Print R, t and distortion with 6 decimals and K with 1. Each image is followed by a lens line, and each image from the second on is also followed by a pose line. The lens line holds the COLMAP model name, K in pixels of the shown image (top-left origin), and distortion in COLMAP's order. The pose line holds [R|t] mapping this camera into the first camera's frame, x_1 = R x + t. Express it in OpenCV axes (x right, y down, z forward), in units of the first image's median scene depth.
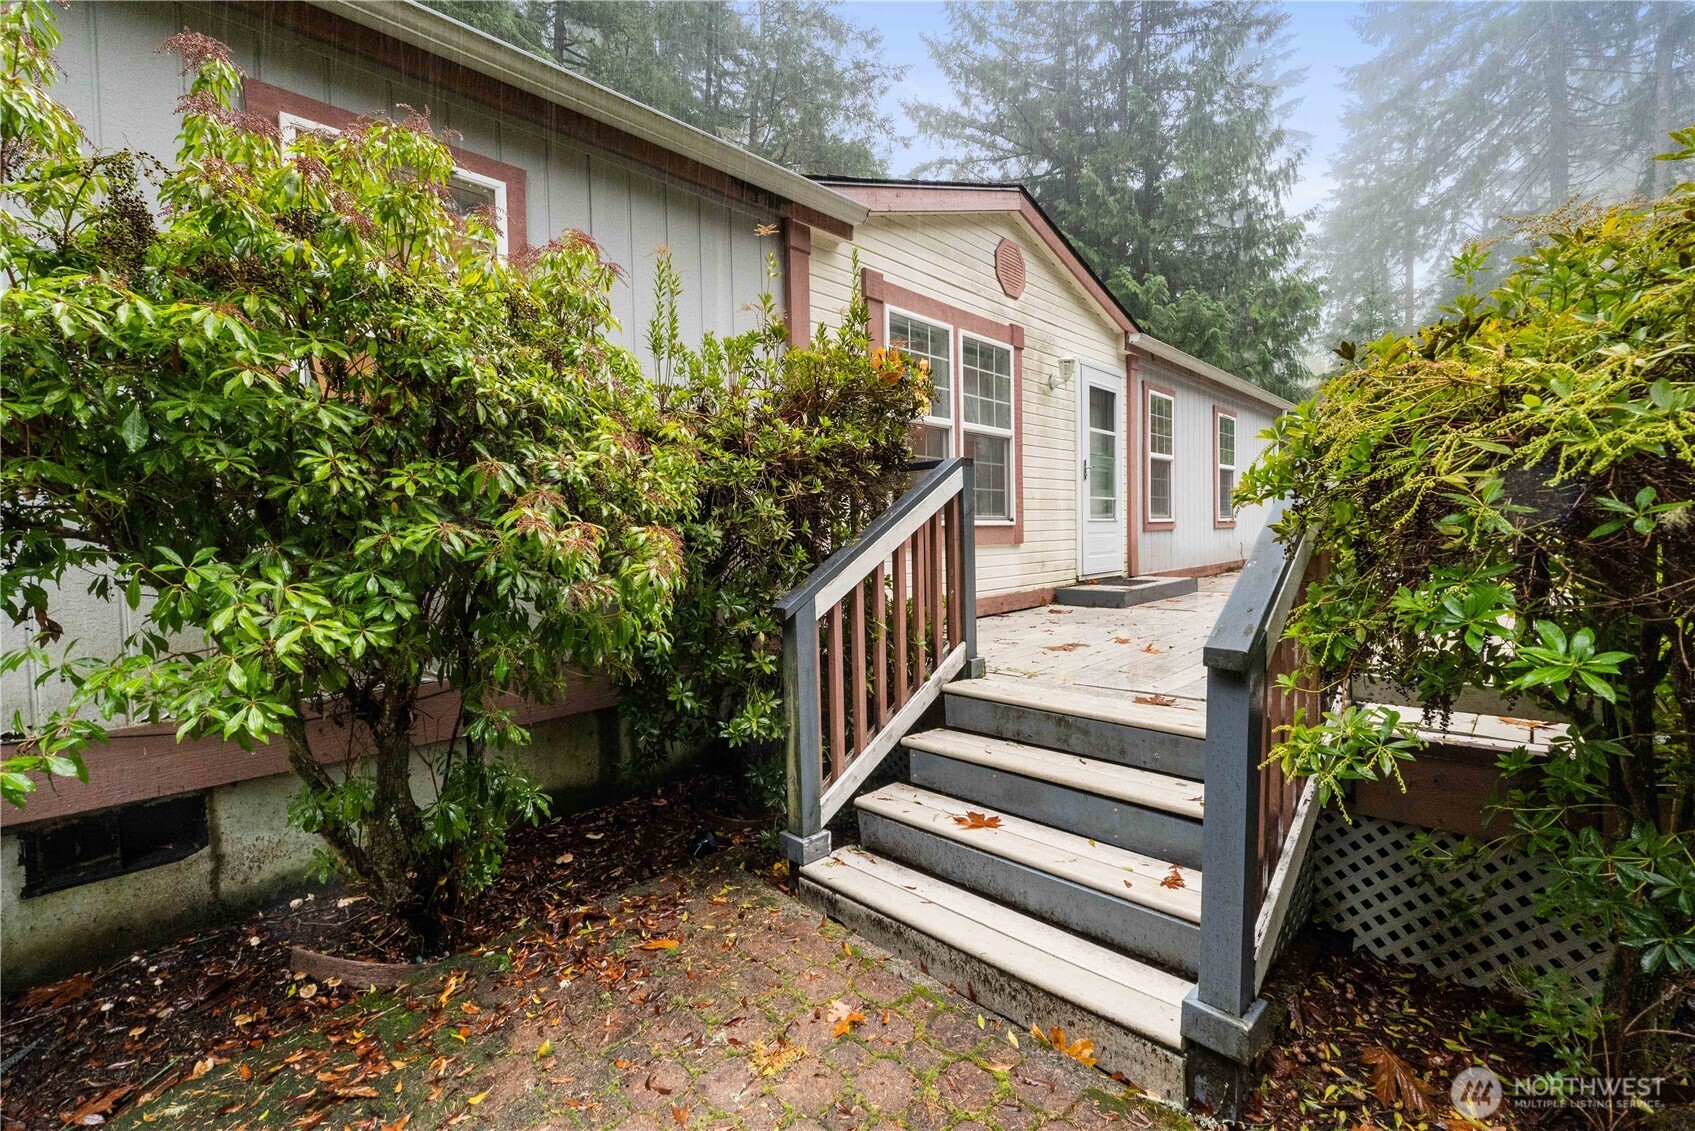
lens RADIAL K [[710.1, 0, 847.5], [0, 710.1, 565.5], [0, 0, 1]] dist [-0.008437, 0.000191]
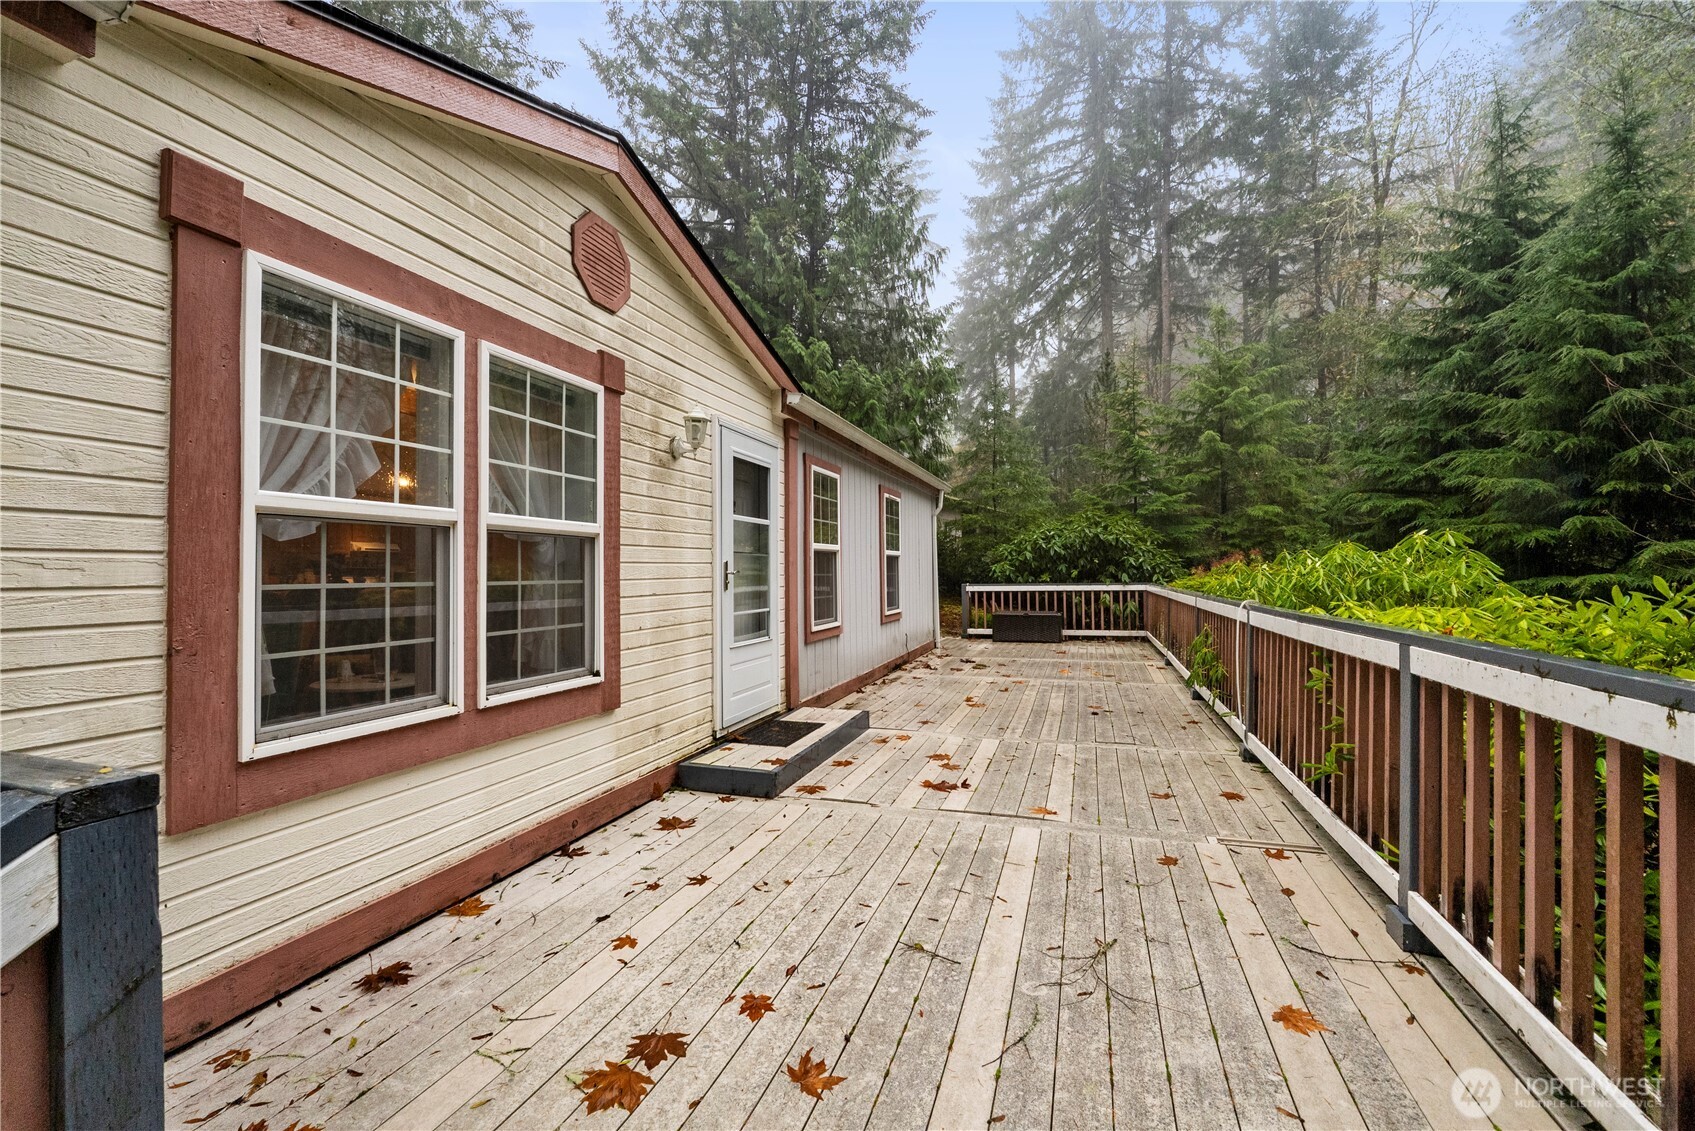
lens RADIAL K [[700.9, 0, 847.5], [0, 700.9, 565.5], [0, 0, 1]] dist [-0.003323, -0.000132]
pose [[0.901215, 0.020073, 0.432908, 0.108049], [0.005858, 0.998271, -0.058482, -0.078040], [-0.433333, 0.055241, 0.899539, 0.245670]]
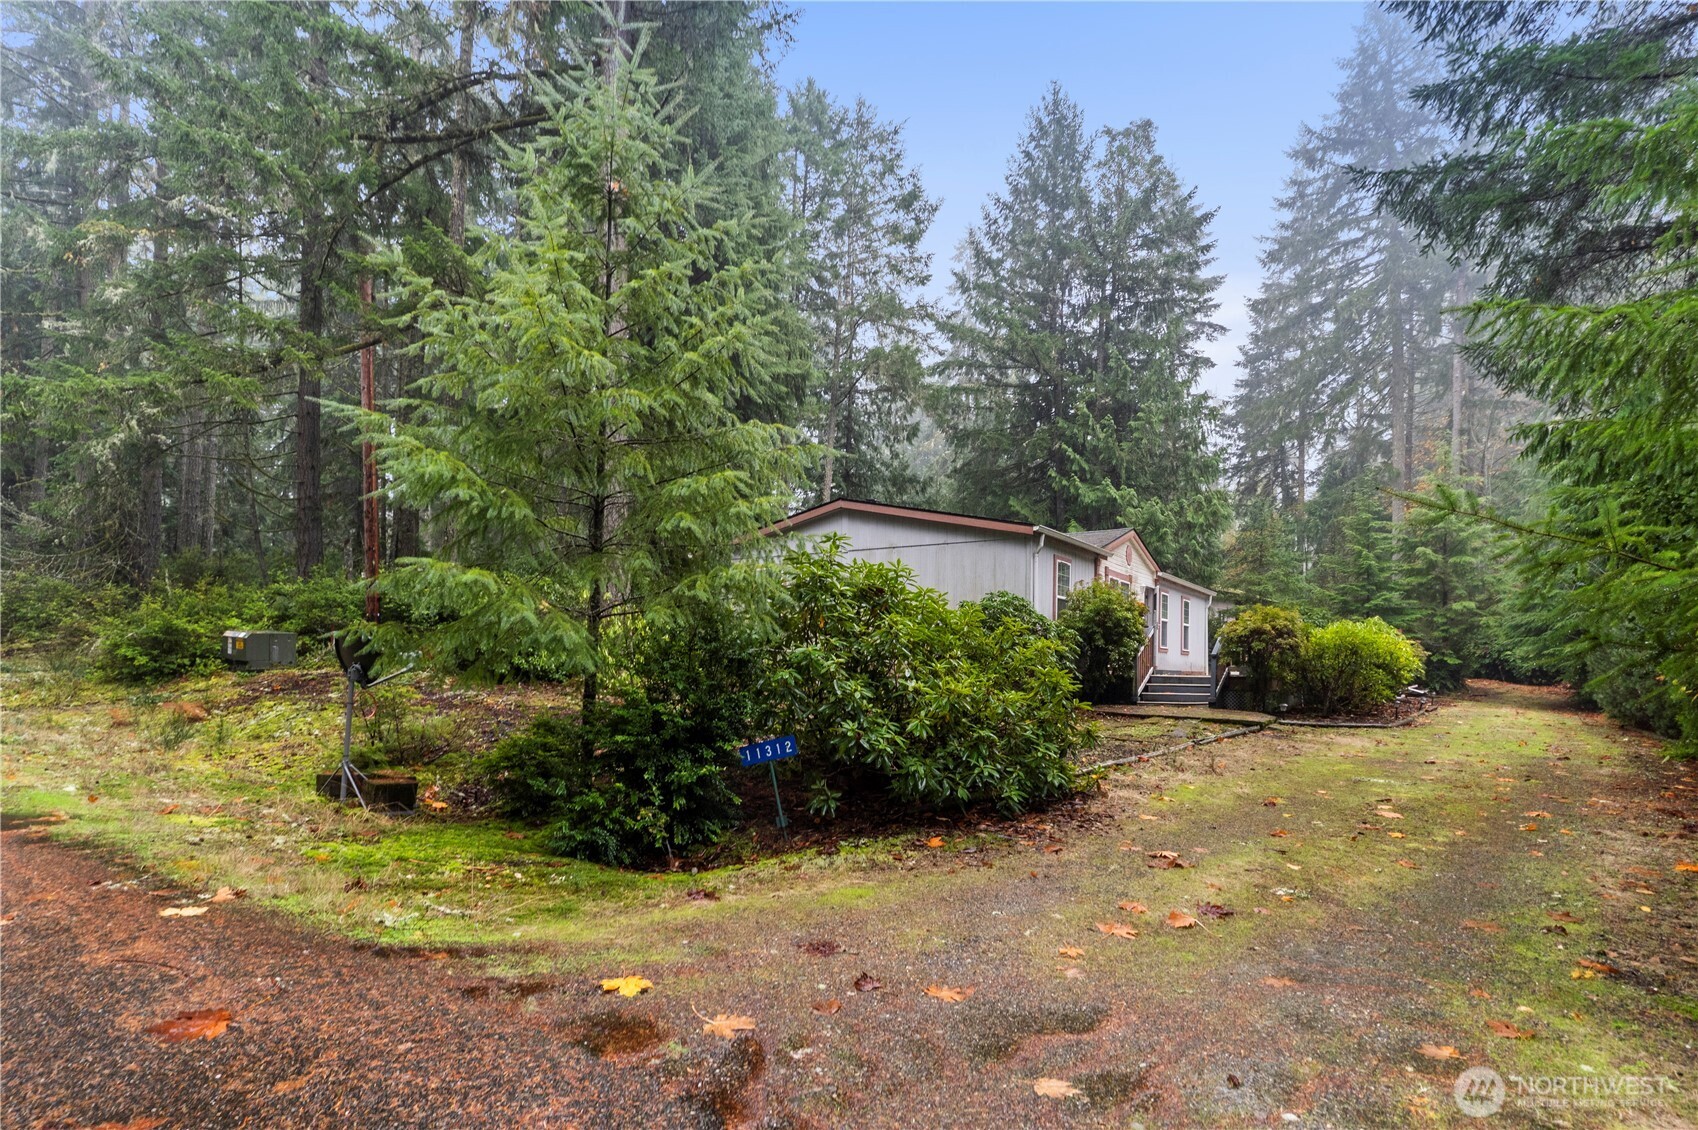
lens RADIAL K [[927.0, 0, 849.4], [0, 927.0, 655.6], [0, 0, 1]] dist [-0.001428, -0.000159]
pose [[0.979874, 0.044956, 0.194491, -1.037494], [-0.032741, 0.997311, -0.065569, 0.175579], [-0.196916, 0.057882, 0.978710, -1.582327]]
